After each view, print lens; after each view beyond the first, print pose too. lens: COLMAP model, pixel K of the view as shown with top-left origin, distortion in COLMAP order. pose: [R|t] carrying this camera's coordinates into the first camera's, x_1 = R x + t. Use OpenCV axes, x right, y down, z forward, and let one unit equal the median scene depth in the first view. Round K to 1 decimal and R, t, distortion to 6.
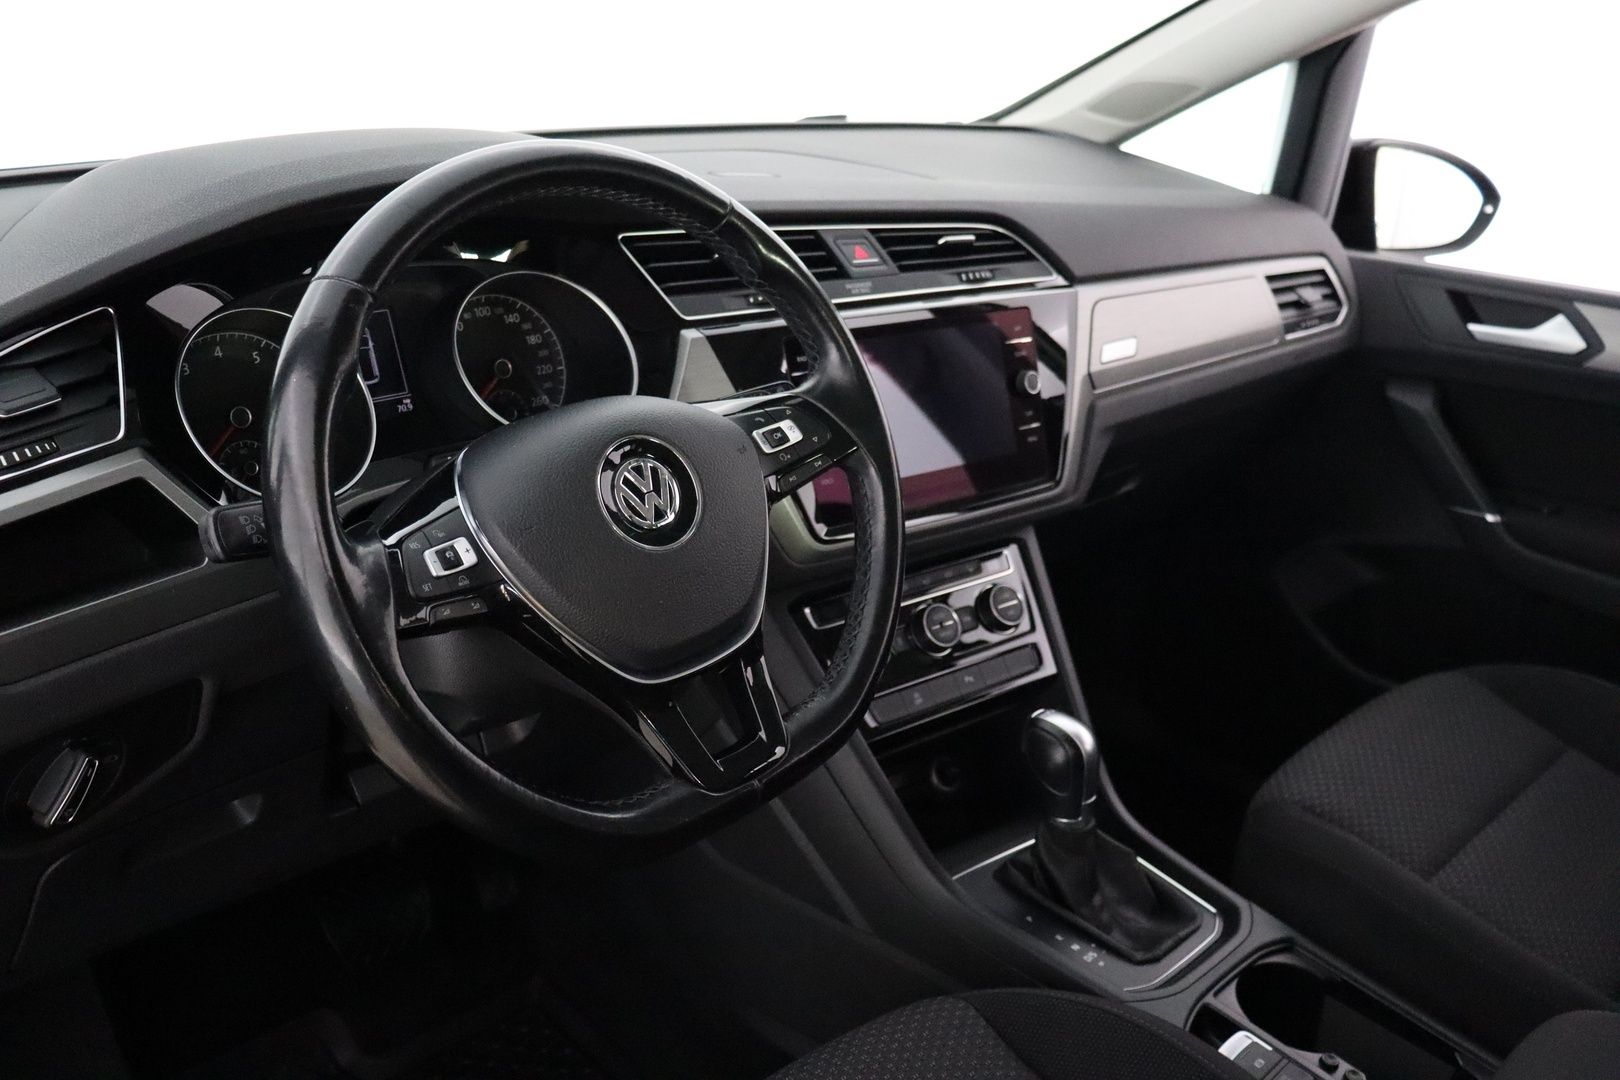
lens RADIAL K [[1520.6, 0, 808.3], [0, 1520.6, 533.3], [0, 0, 1]] dist [-0.000262, 0.000000]
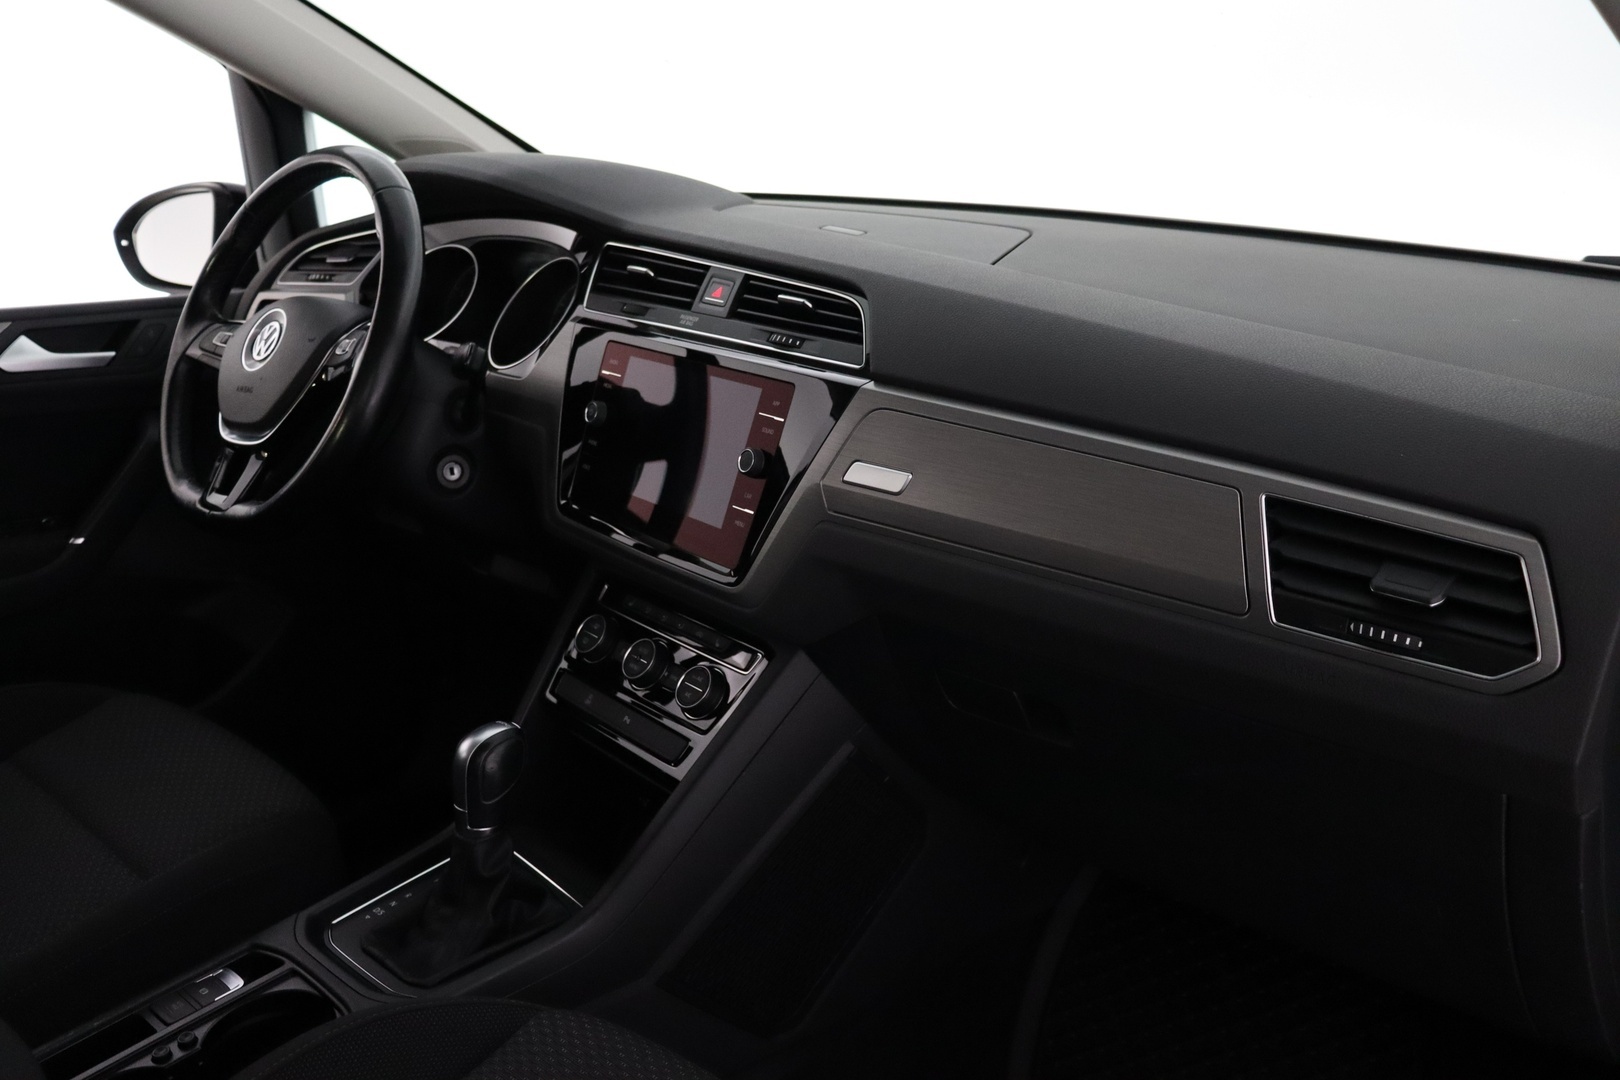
lens RADIAL K [[1520.6, 0, 807.5], [0, 1520.6, 546.5], [0, 0, 1]] dist [-0.000262, 0.000000]
pose [[-0.051572, 0.224816, -0.973035, 1.064995], [-0.341025, 0.911800, 0.228743, -0.280808], [0.938638, 0.343627, 0.029645, 1.072822]]
